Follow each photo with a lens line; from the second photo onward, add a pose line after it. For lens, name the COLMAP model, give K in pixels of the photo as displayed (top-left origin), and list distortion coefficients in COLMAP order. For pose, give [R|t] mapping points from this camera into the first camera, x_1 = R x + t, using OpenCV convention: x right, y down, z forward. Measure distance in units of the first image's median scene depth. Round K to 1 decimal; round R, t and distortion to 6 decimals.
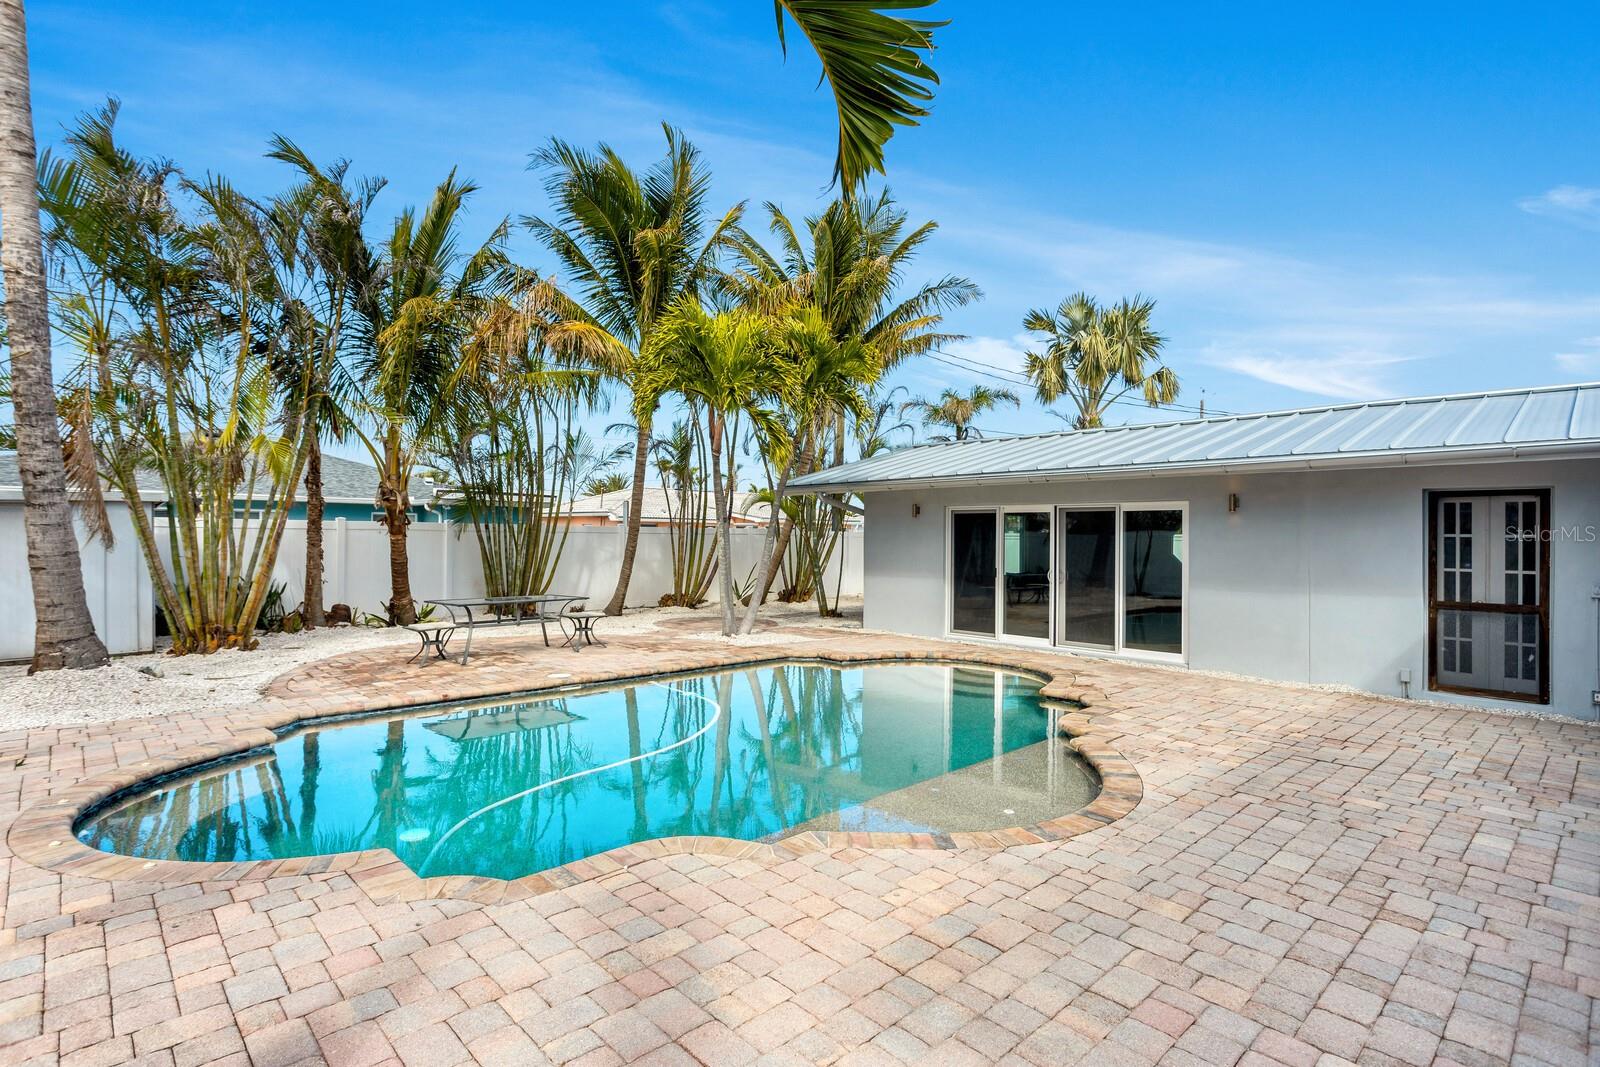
lens RADIAL K [[797.4, 0, 800.0], [0, 797.4, 533.5], [0, 0, 1]] dist [-0.001493, 0.000189]
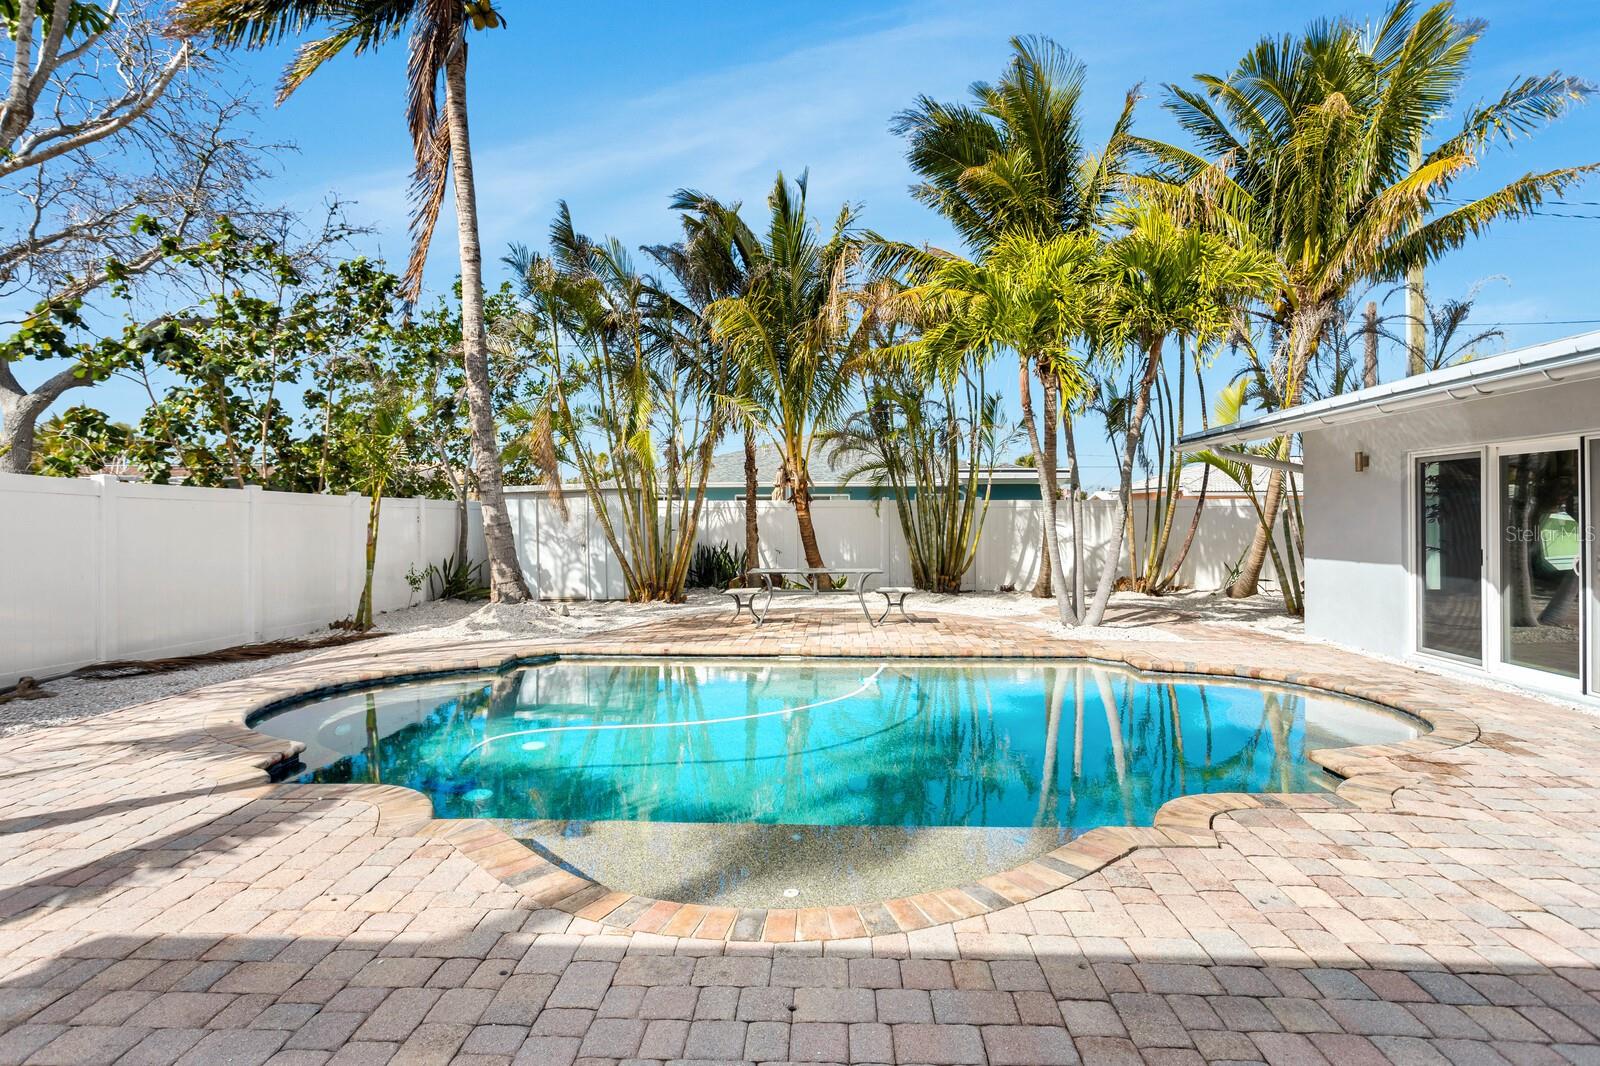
lens RADIAL K [[797.4, 0, 800.0], [0, 797.4, 533.0], [0, 0, 1]] dist [-0.001493, 0.000189]
pose [[0.693088, 0.002655, -0.720848, 0.400011], [0.013599, 0.999767, 0.016758, 0.017821], [0.720725, -0.021417, 0.692891, 0.283829]]
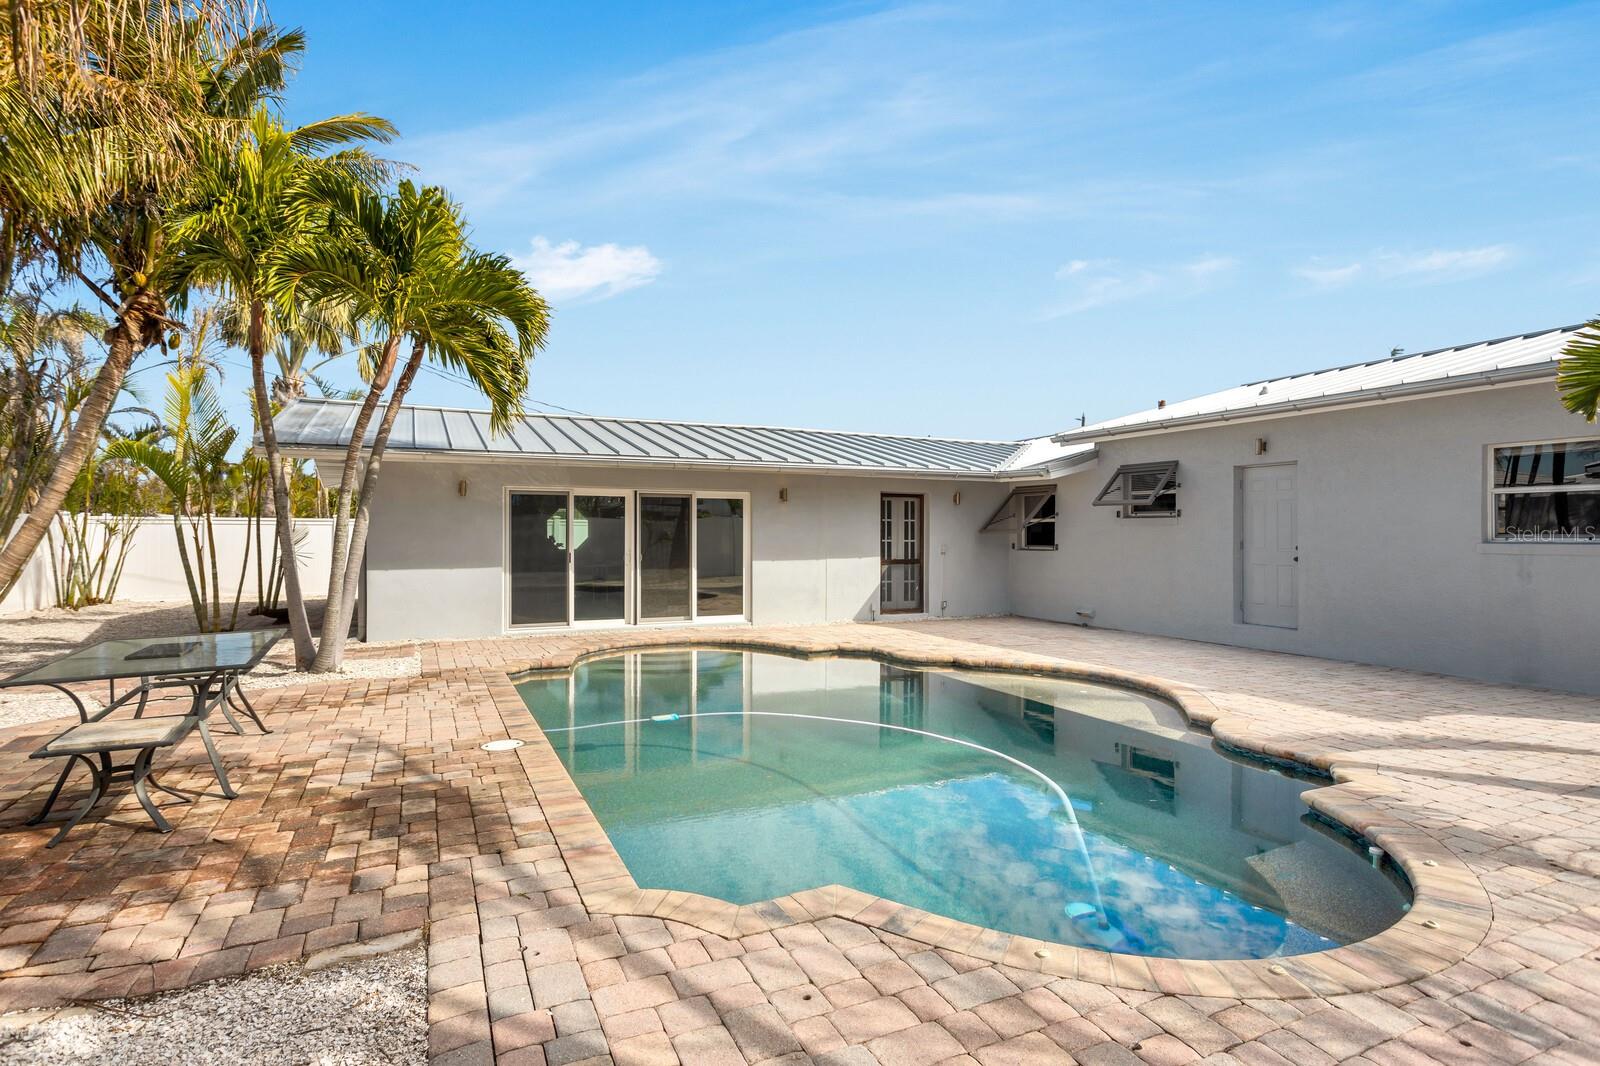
lens RADIAL K [[829.3, 0, 800.0], [0, 829.3, 533.0], [0, 0, 1]] dist [0.000330, 0.000228]
pose [[0.316793, -0.013636, 0.948397, -0.750461], [-0.005053, 0.999858, 0.016064, 0.002491], [-0.948481, -0.009881, 0.316679, 0.526580]]
